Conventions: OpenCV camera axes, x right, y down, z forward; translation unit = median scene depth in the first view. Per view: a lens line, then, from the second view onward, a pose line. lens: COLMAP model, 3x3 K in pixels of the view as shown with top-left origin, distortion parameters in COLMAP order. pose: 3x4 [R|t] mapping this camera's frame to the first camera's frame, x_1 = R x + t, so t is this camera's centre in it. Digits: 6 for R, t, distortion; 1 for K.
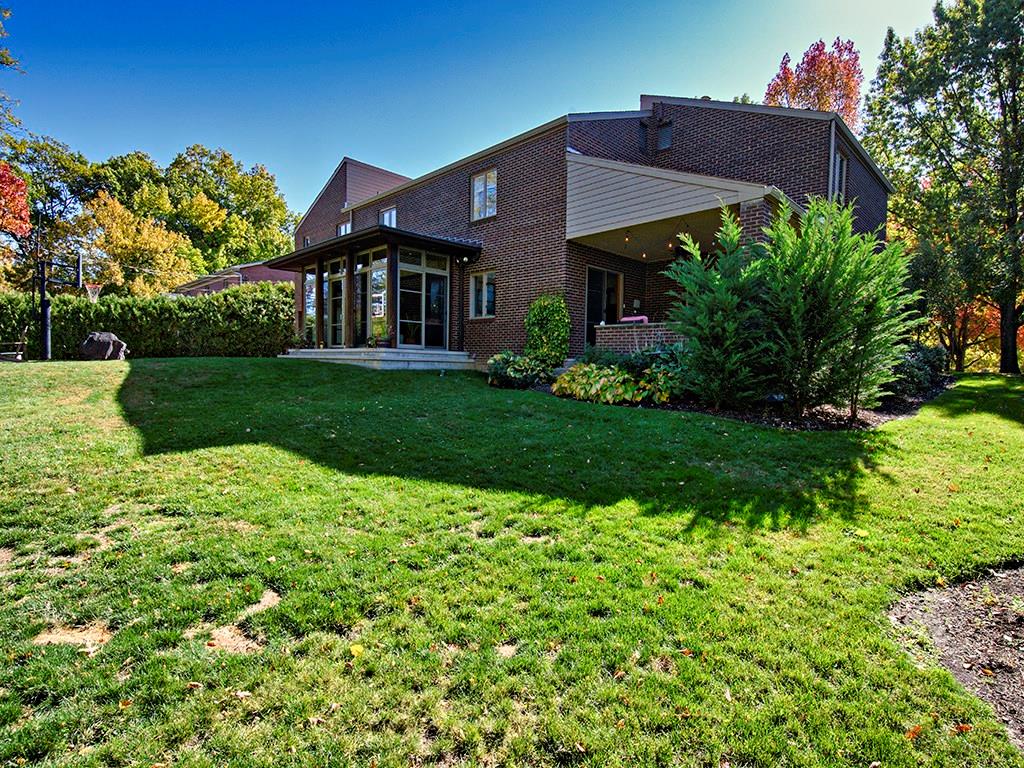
lens RADIAL K [[519.6, 0, 510.2], [0, 519.6, 382.5], [0, 0, 1]] dist [-0.003951, -0.000812]
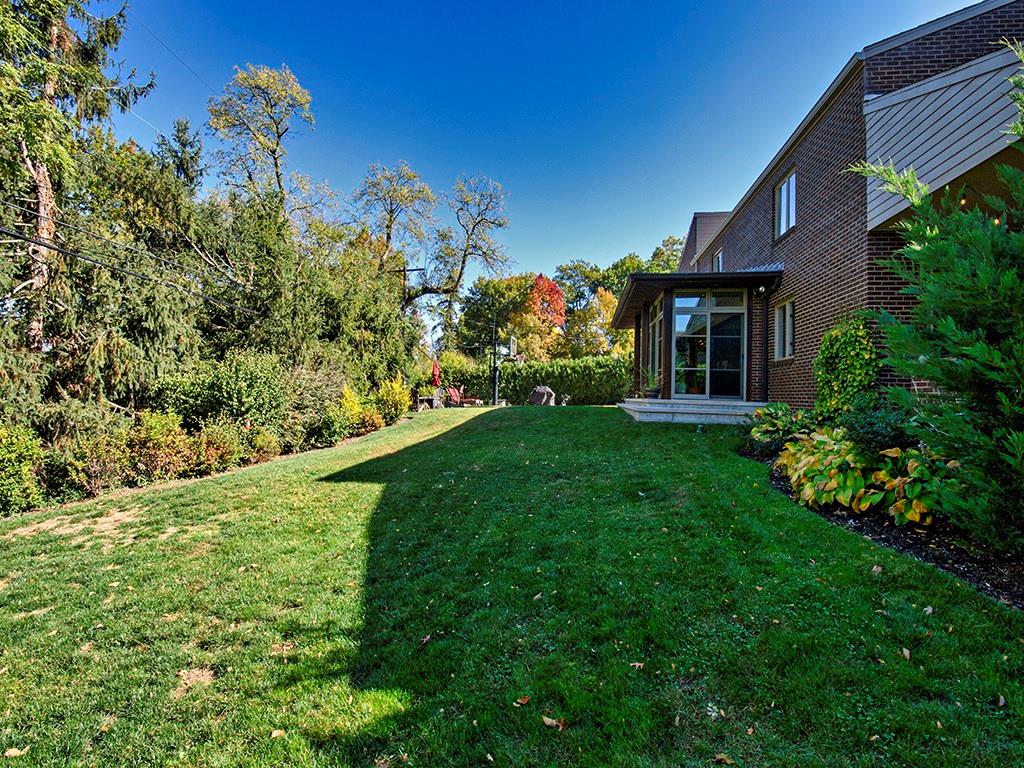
lens RADIAL K [[449.3, 0, 508.3], [0, 449.3, 372.0], [0, 0, 1]] dist [0.001660, 0.000231]
pose [[0.585674, -0.048441, -0.809098, 0.244979], [-0.043081, 0.994941, -0.090752, -0.026099], [0.809401, 0.088008, 0.580624, 0.277379]]
